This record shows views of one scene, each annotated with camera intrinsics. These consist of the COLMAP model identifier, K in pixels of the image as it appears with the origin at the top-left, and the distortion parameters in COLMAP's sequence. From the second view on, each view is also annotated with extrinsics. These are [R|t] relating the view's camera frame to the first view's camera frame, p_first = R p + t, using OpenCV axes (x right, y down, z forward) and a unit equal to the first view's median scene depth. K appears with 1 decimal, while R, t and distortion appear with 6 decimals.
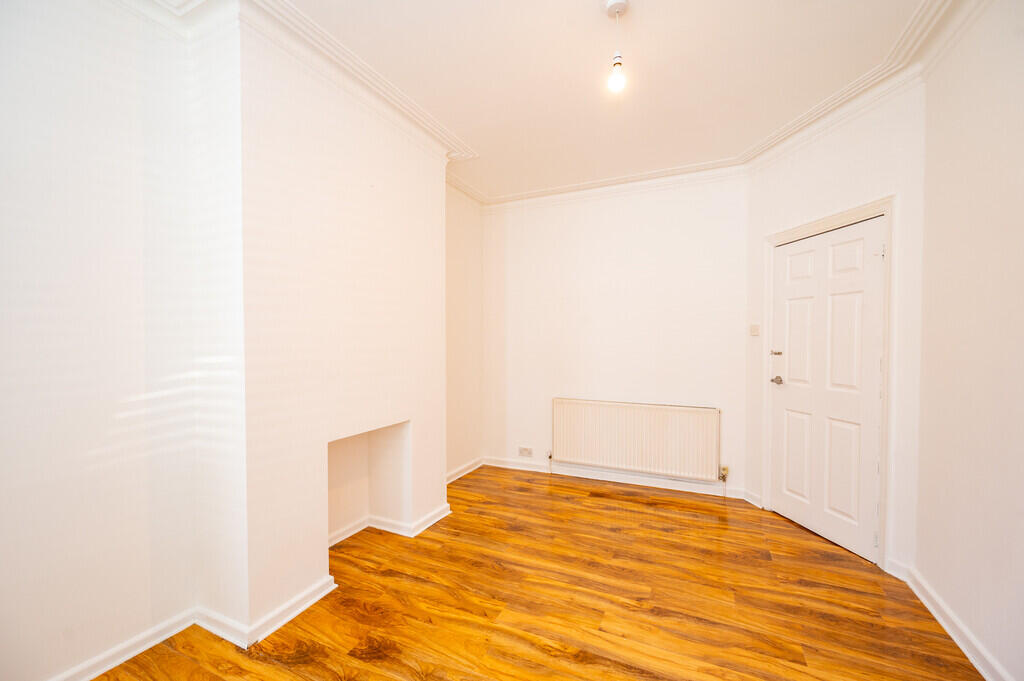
lens RADIAL K [[411.9, 0, 513.2], [0, 411.9, 340.2], [0, 0, 1]] dist [-0.002792, -0.000208]
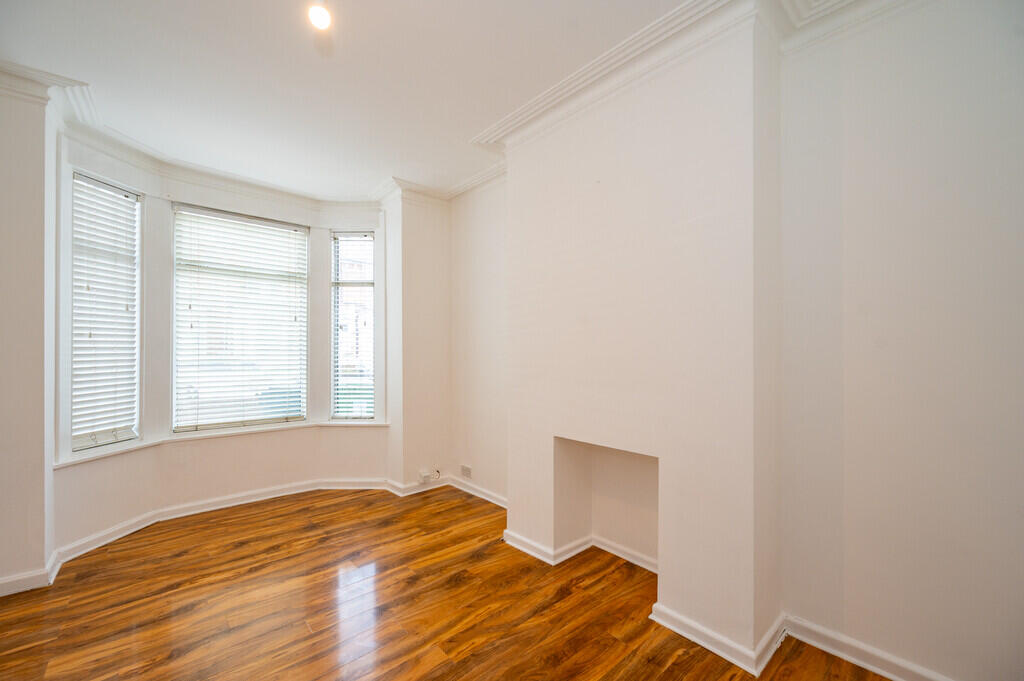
lens RADIAL K [[411.9, 0, 510.2], [0, 411.9, 342.7], [0, 0, 1]] dist [-0.002792, -0.000208]
pose [[-0.382132, -0.006065, -0.924088, 0.676850], [-0.003899, 0.999980, -0.004951, -0.010971], [0.924100, 0.001712, -0.382148, 1.330979]]
